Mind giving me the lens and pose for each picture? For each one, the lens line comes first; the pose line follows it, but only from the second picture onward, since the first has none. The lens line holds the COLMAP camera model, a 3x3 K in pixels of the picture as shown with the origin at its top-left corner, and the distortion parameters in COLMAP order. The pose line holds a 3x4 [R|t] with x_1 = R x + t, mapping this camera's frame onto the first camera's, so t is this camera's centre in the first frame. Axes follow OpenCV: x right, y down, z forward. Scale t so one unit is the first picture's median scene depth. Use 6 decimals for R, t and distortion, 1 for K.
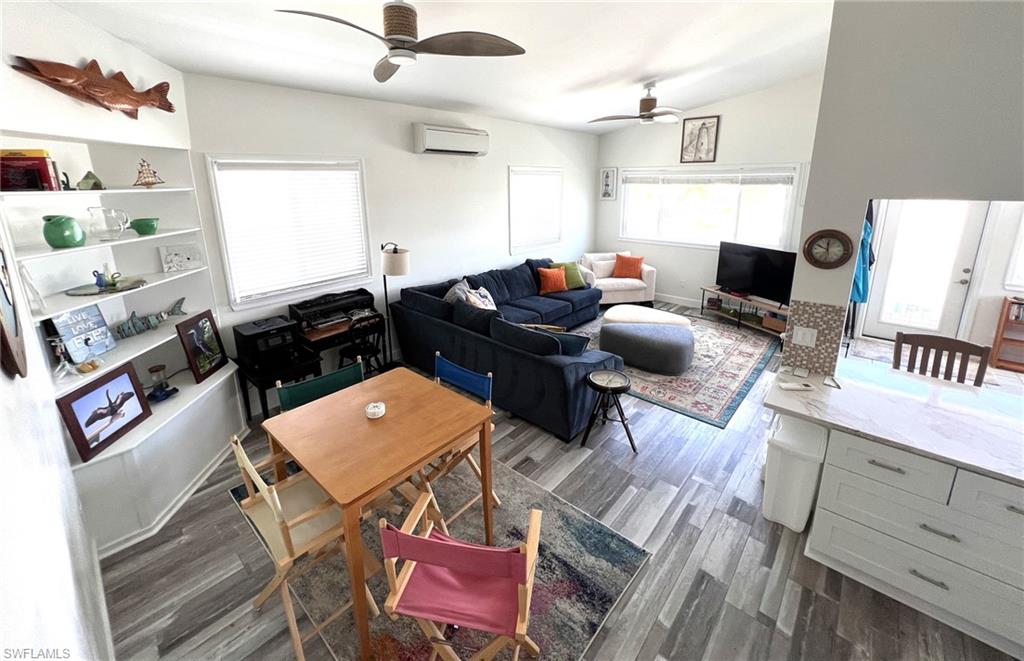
lens RADIAL K [[413.5, 0, 509.8], [0, 413.5, 280.4], [0, 0, 1]] dist [-0.001193, -0.000110]
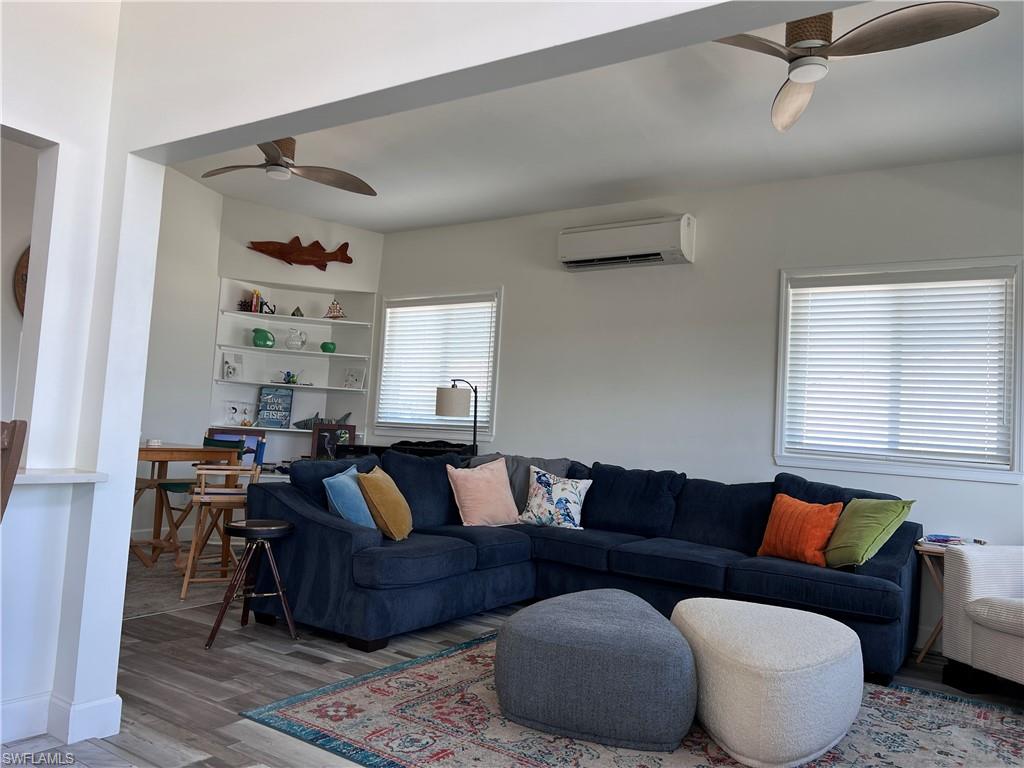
lens RADIAL K [[779.1, 0, 512.0], [0, 779.1, 384.0], [0, 0, 1]] dist [0.069823, -0.000931]
pose [[0.134456, -0.047434, -0.989784, 1.910049], [-0.294364, 0.951852, -0.085603, 0.024448], [0.946188, 0.302866, 0.114019, 1.469110]]
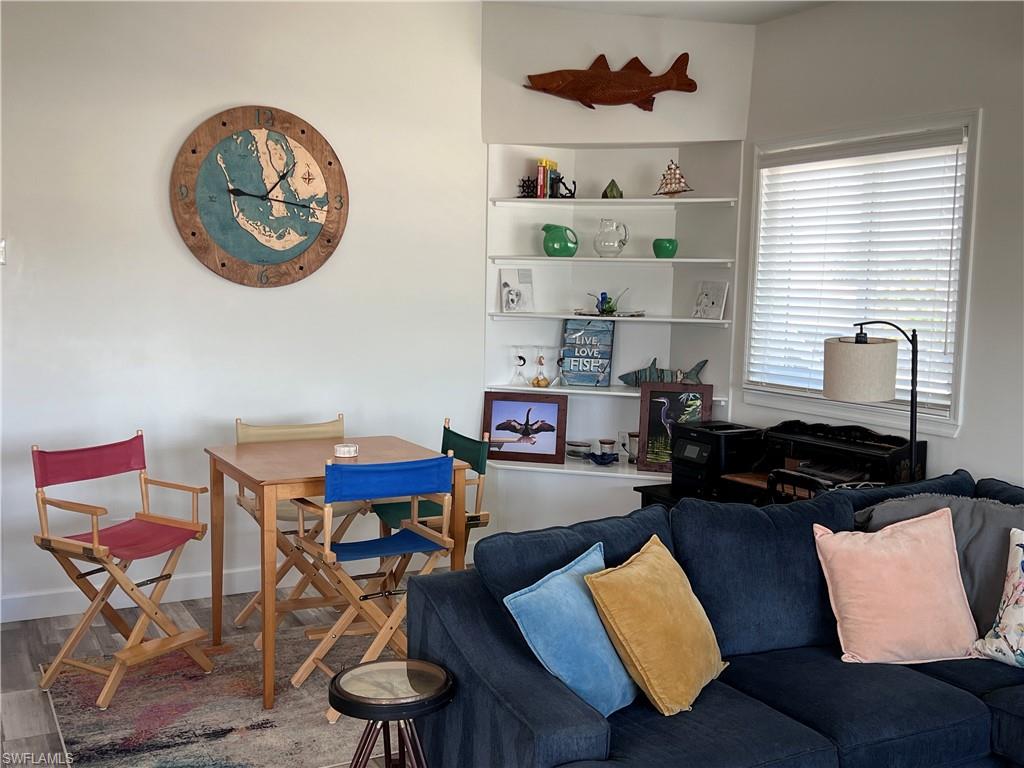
lens RADIAL K [[1108.8, 0, 515.1], [0, 1108.8, 399.2], [0, 0, 1]] dist [0.127383, -0.353670]
pose [[-0.355077, 0.106111, -0.928795, 1.302389], [-0.238785, 0.950284, 0.199853, -0.237552], [0.903826, 0.292746, -0.312086, 1.654175]]
